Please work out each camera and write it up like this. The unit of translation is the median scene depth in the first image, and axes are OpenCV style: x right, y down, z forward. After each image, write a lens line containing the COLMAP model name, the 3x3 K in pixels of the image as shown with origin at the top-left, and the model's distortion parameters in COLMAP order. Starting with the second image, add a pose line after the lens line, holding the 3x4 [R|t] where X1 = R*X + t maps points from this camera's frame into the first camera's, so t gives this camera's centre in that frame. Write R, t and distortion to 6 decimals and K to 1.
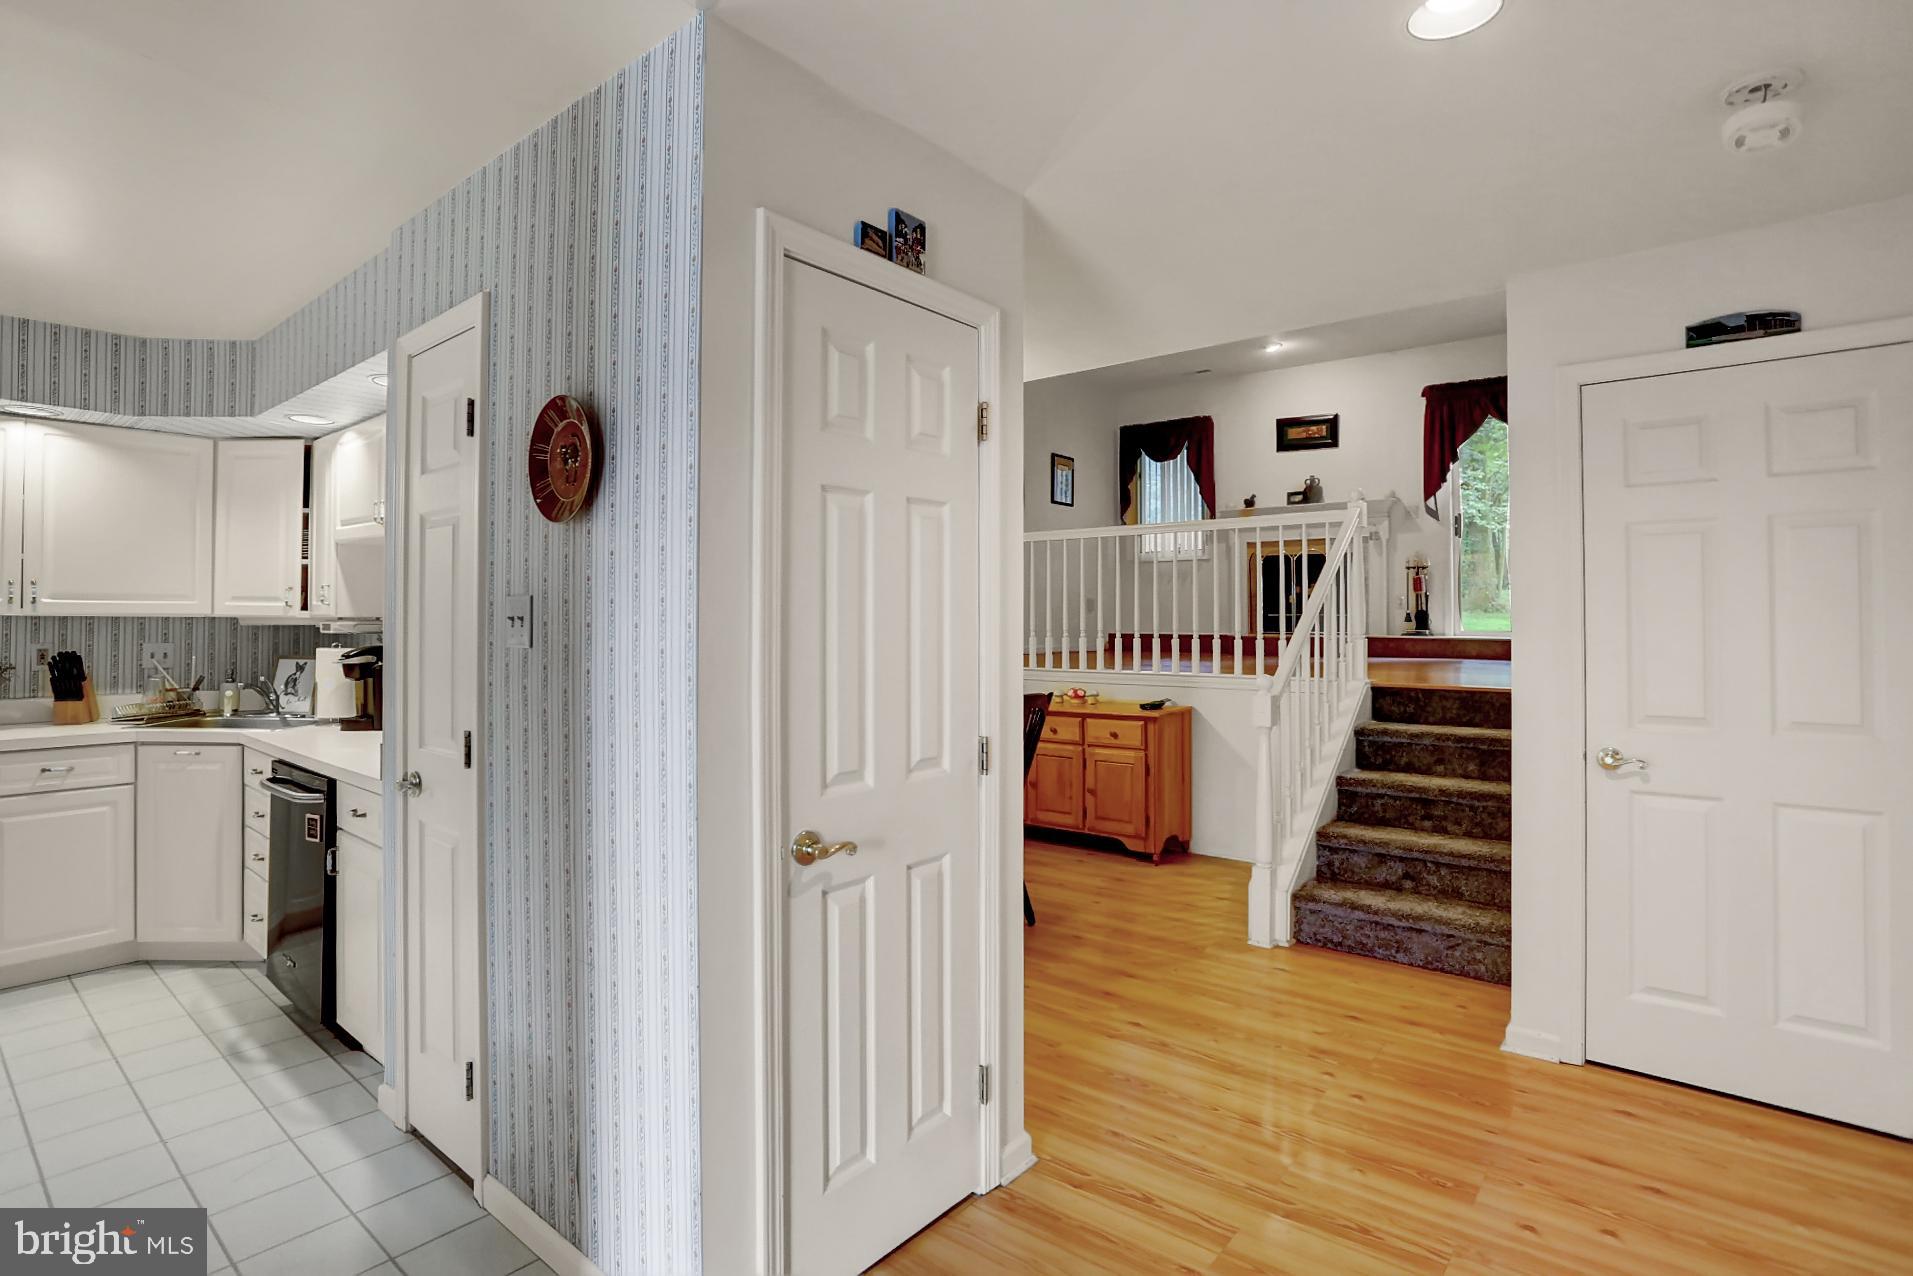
lens RADIAL K [[951.4, 0, 936.5], [0, 951.4, 611.0], [0, 0, 1]] dist [-0.060510, 0.012046]
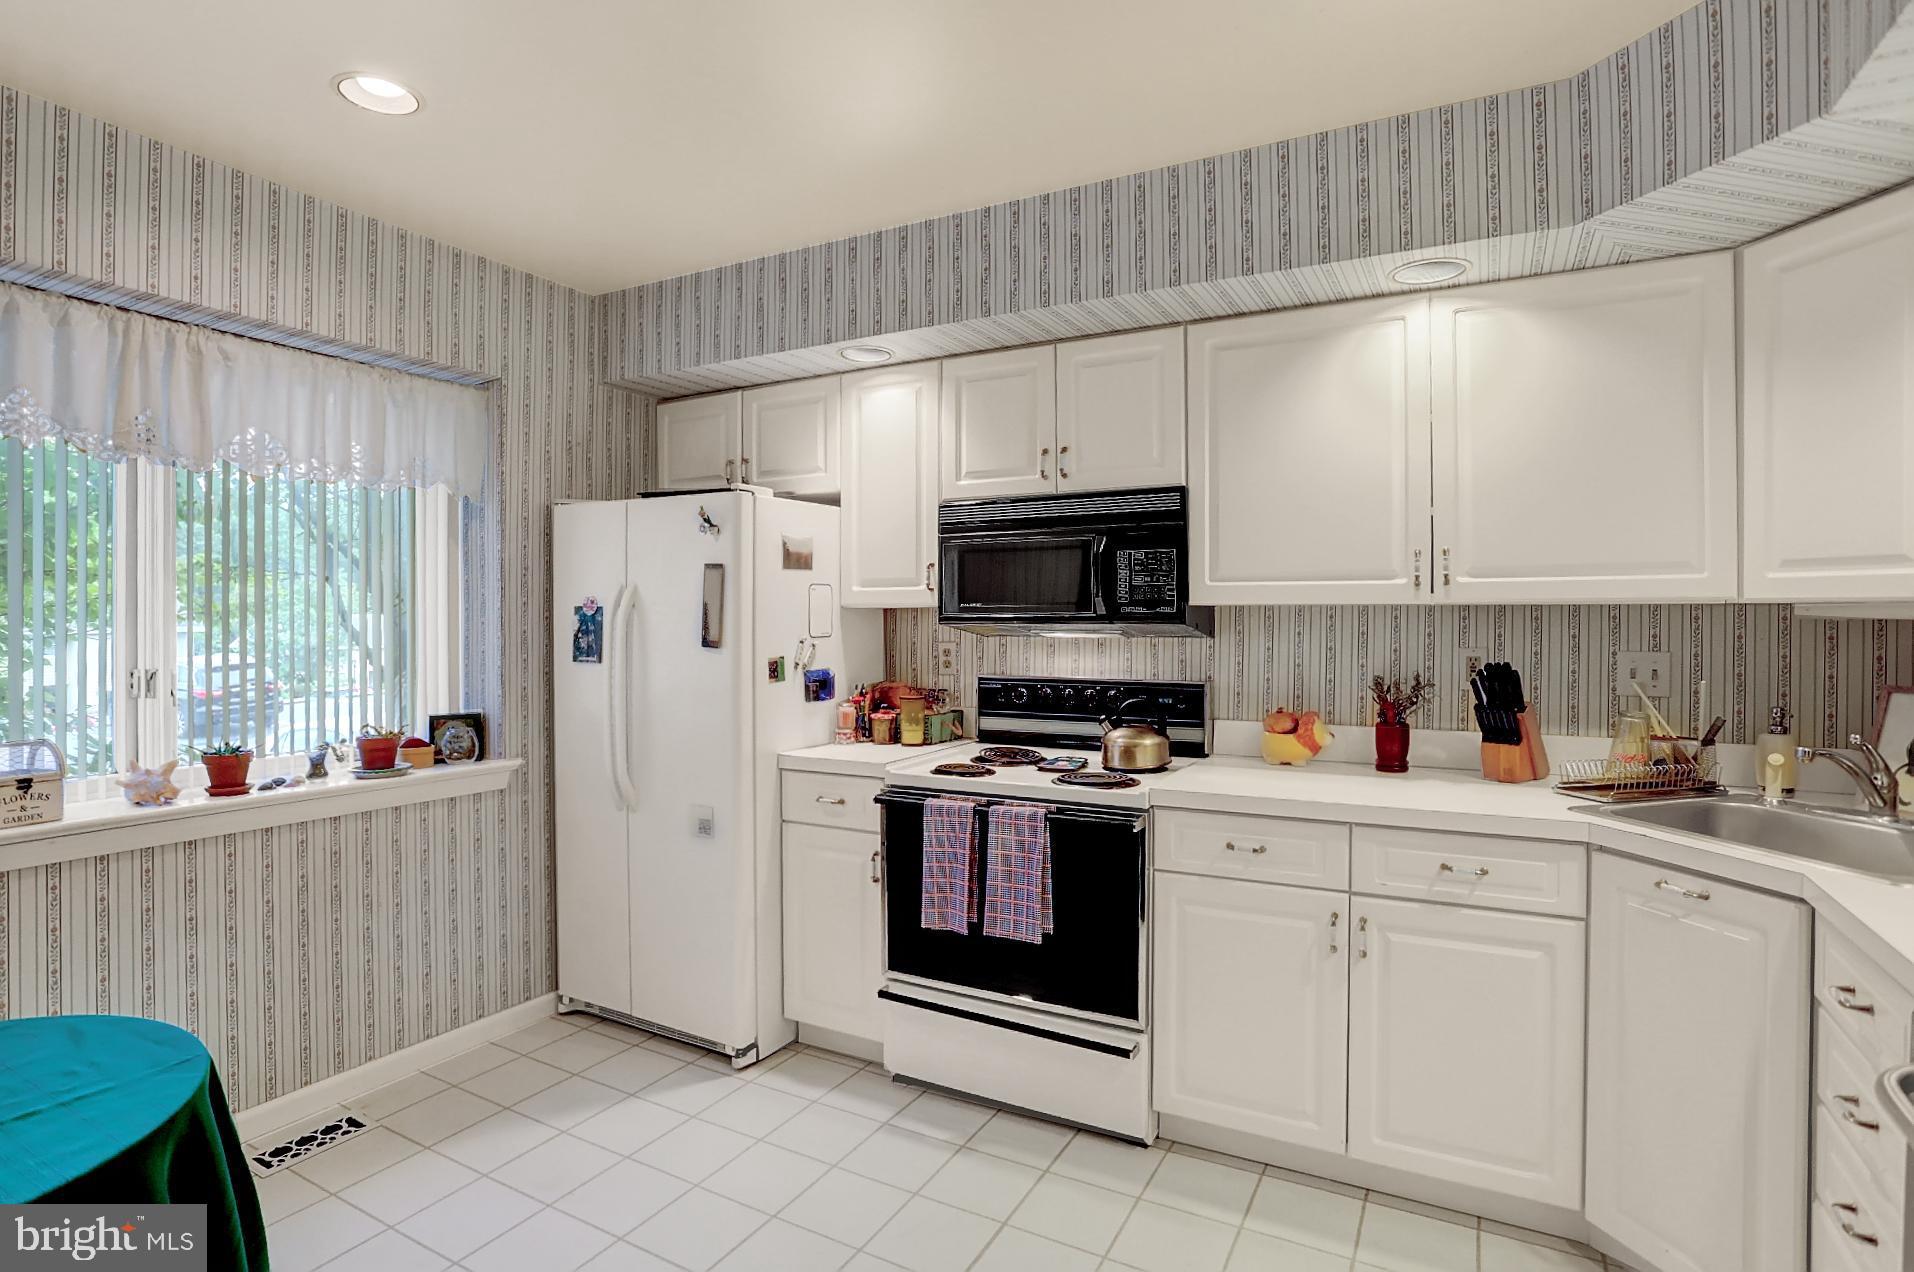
lens RADIAL K [[951.9, 0, 977.3], [0, 951.9, 623.9], [0, 0, 1]] dist [-0.060510, 0.012046]
pose [[0.199655, 0.010447, -0.979811, -0.389656], [0.019311, 0.999707, 0.014594, 0.002326], [0.979676, -0.021835, 0.199395, 0.504524]]
